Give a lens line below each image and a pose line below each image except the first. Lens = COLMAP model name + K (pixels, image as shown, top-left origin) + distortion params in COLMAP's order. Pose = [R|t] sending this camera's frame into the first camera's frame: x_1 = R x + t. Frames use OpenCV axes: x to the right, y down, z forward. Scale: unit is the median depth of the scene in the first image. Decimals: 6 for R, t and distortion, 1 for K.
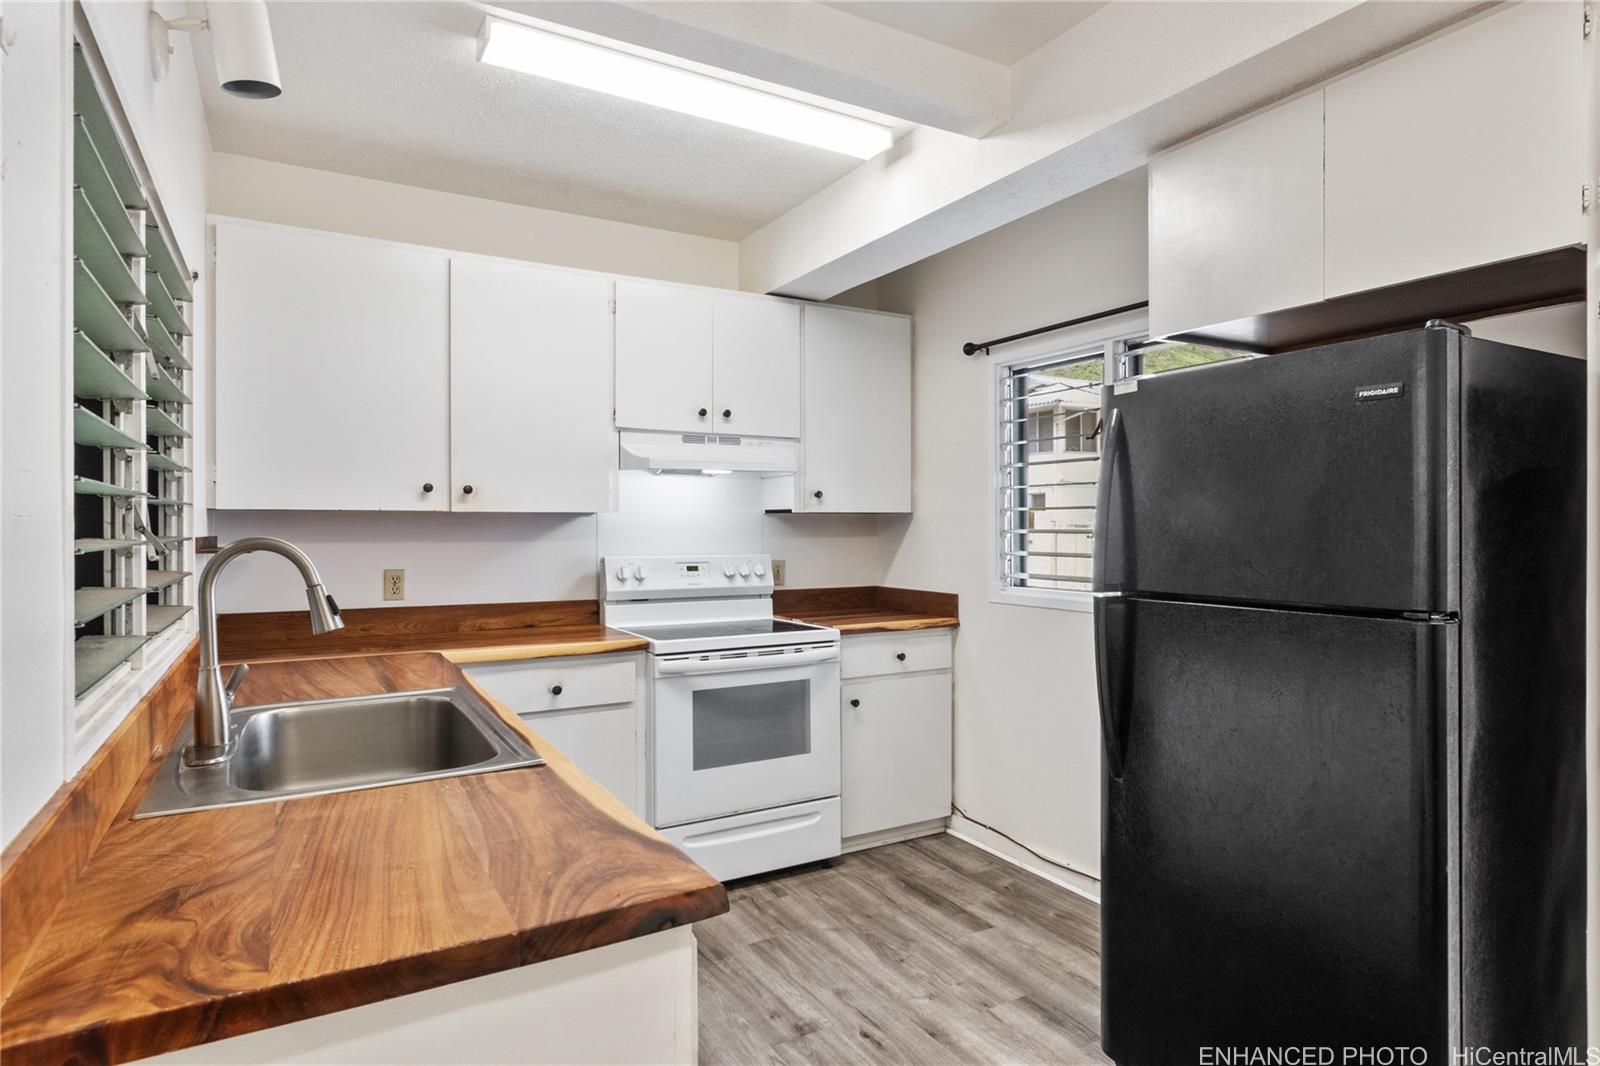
lens RADIAL K [[870.4, 0, 803.4], [0, 870.4, 533.4], [0, 0, 1]] dist [-0.061096, -0.000609]
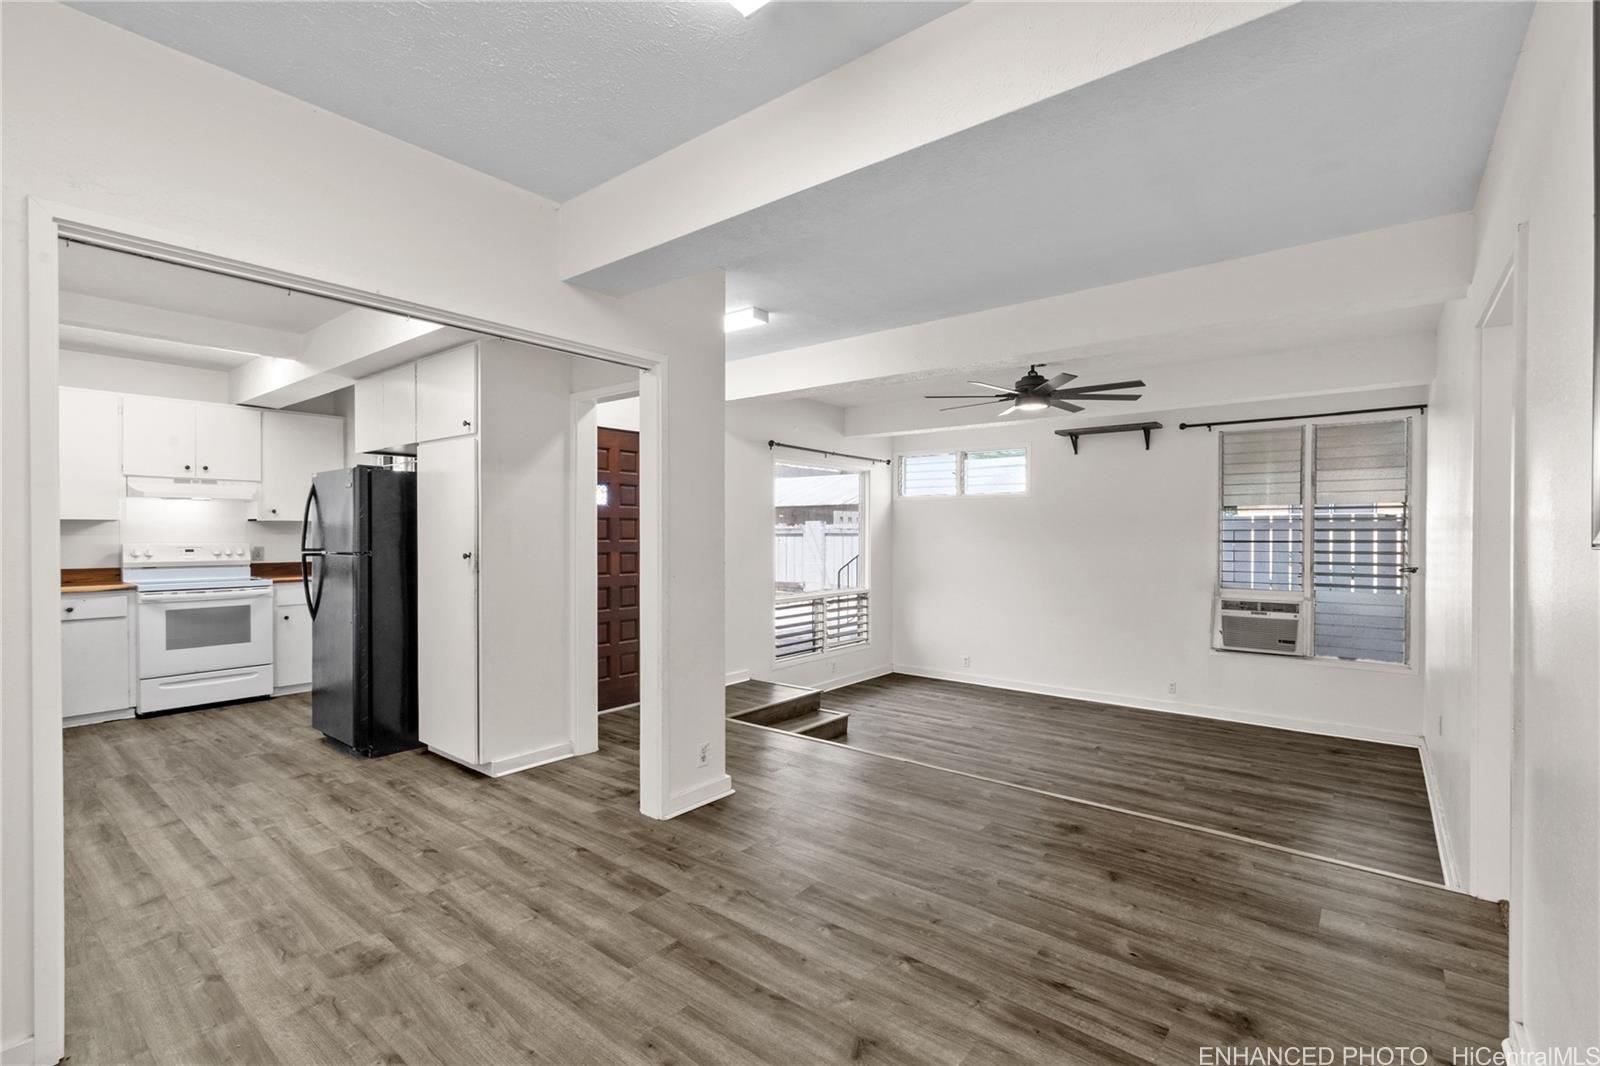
lens RADIAL K [[708.3, 0, 798.7], [0, 708.3, 528.7], [0, 0, 1]] dist [0.003173, -0.002288]
pose [[0.928561, 0.005056, 0.371145, 0.533213], [0.000502, 0.999889, -0.014878, 0.017911], [-0.371179, 0.014002, 0.928456, -0.904198]]
